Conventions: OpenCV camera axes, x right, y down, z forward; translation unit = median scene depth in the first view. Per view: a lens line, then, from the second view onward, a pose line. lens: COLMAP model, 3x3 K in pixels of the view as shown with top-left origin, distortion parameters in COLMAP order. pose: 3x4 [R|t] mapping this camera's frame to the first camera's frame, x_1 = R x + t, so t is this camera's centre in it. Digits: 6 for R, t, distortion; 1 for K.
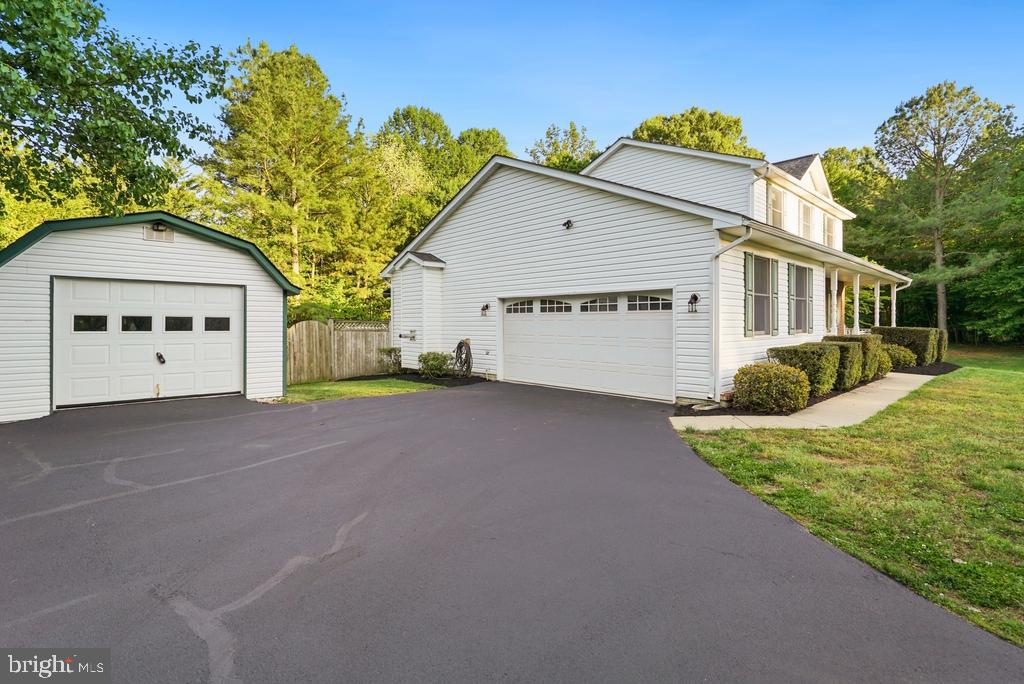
lens RADIAL K [[479.1, 0, 516.1], [0, 479.1, 327.9], [0, 0, 1]] dist [-0.001036, 0.000373]
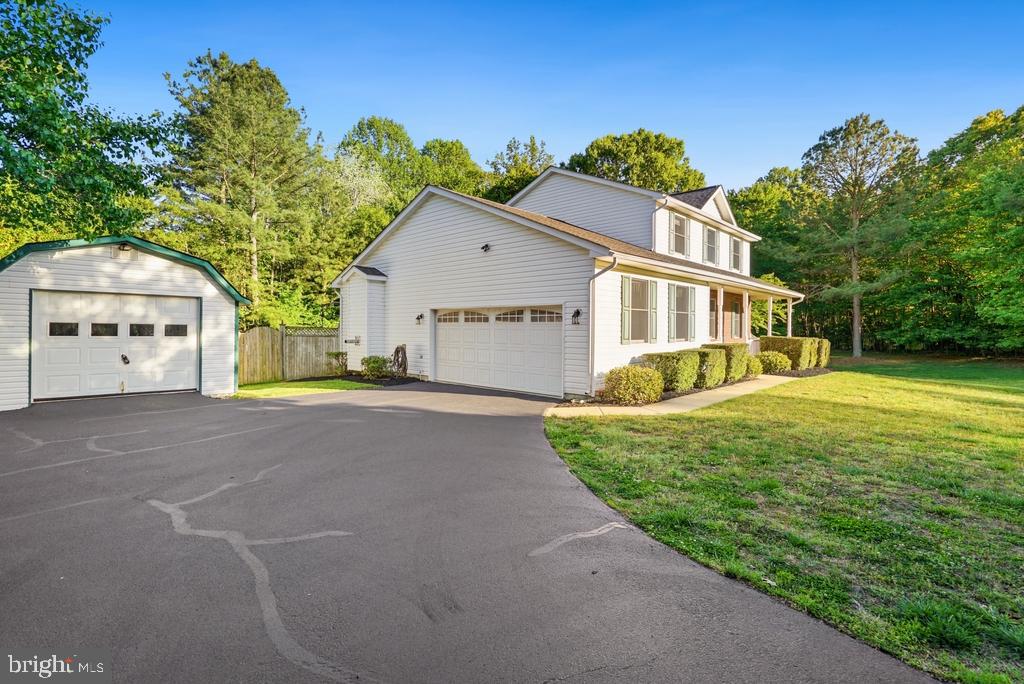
lens RADIAL K [[477.1, 0, 513.8], [0, 477.1, 334.6], [0, 0, 1]] dist [-0.000864, -0.000629]
pose [[0.998156, 0.007906, 0.060180, 0.075614], [-0.008048, 0.999965, 0.002120, -0.004012], [-0.060161, -0.002600, 0.998185, -0.123372]]
